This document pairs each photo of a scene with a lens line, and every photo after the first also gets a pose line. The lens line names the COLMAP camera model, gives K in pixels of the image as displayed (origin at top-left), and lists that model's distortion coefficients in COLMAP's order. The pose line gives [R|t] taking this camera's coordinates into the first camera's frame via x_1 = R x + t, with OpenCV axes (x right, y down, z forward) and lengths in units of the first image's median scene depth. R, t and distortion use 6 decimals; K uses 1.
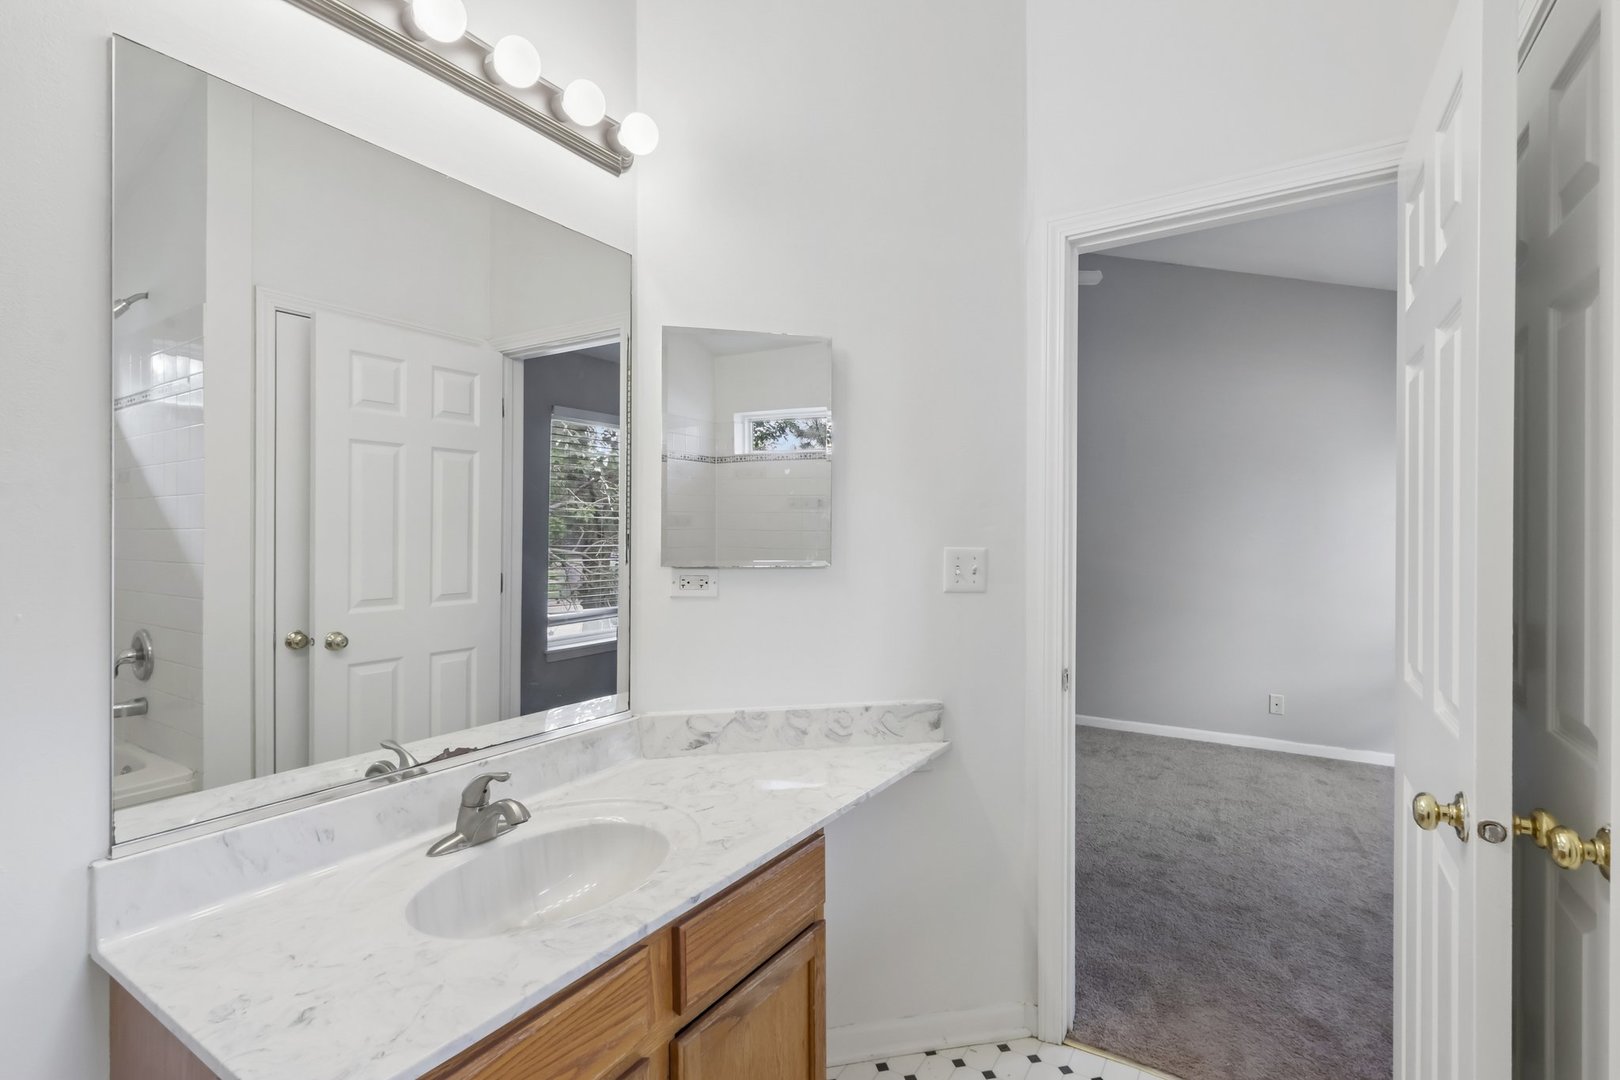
lens RADIAL K [[752.0, 0, 812.5], [0, 752.0, 542.6], [0, 0, 1]] dist [0.001554, 0.000646]
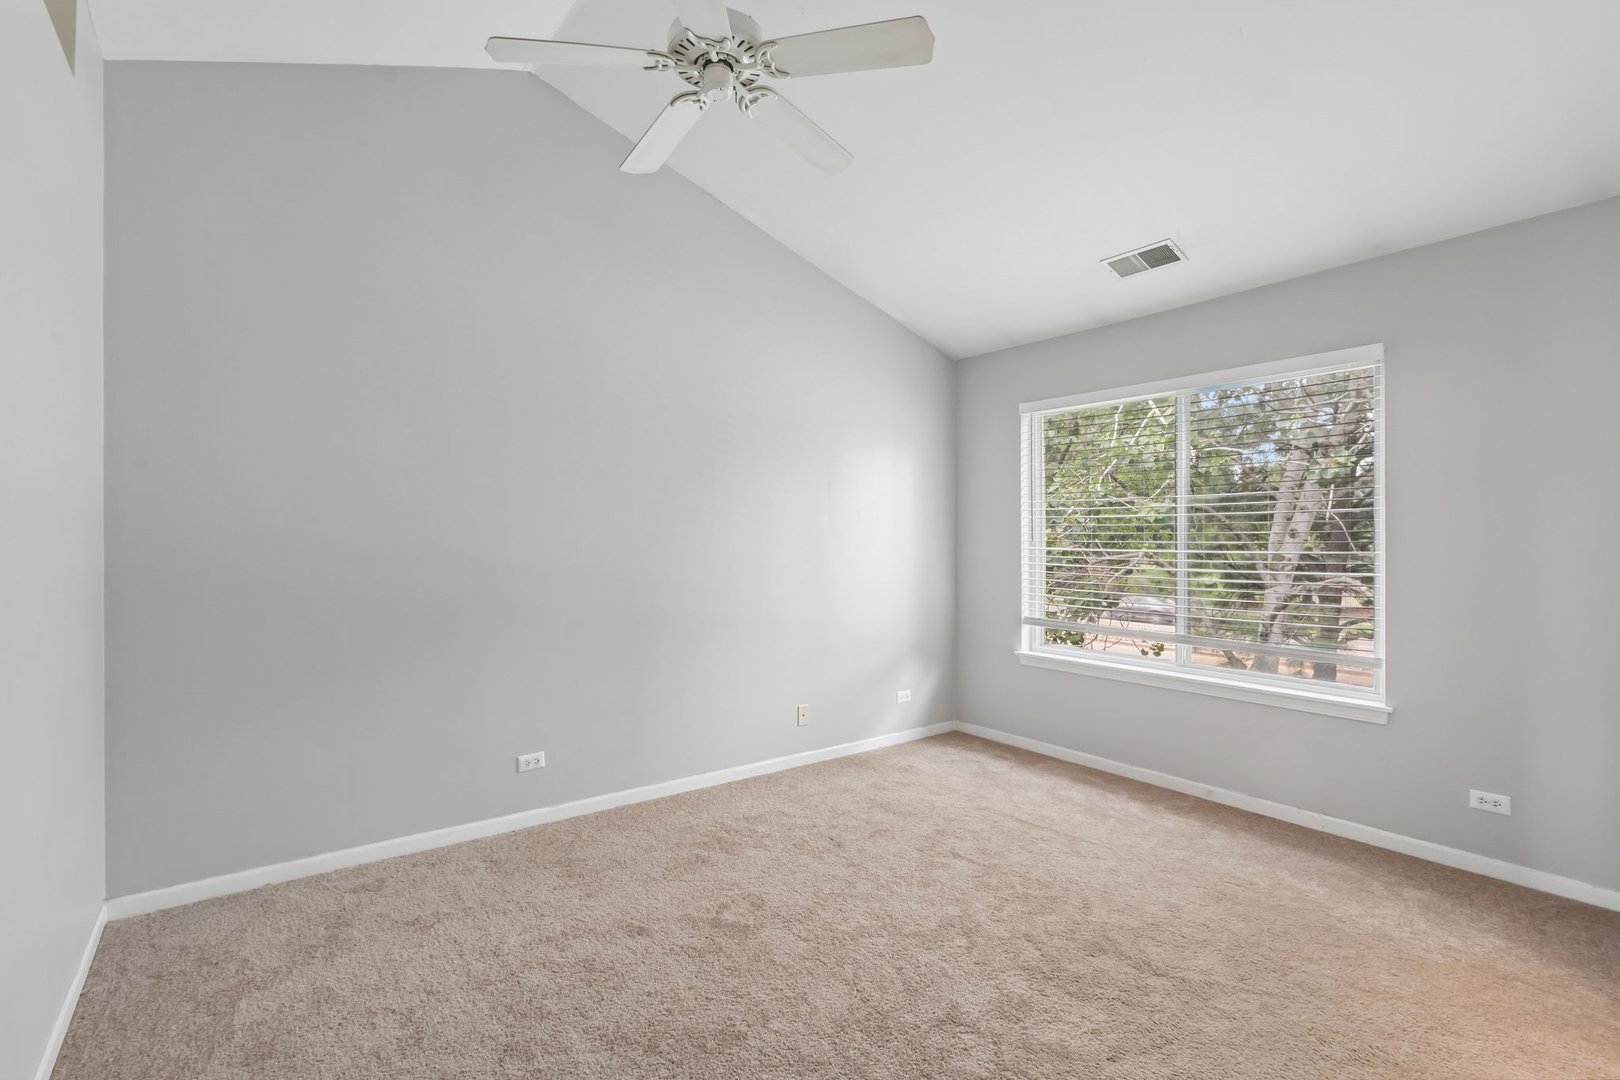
lens RADIAL K [[752.0, 0, 811.6], [0, 752.0, 541.9], [0, 0, 1]] dist [0.001554, 0.000646]
pose [[0.353854, -0.007401, 0.935271, -0.282507], [0.003842, 0.999972, 0.006460, -0.004783], [-0.935293, 0.001308, 0.353873, 0.761727]]
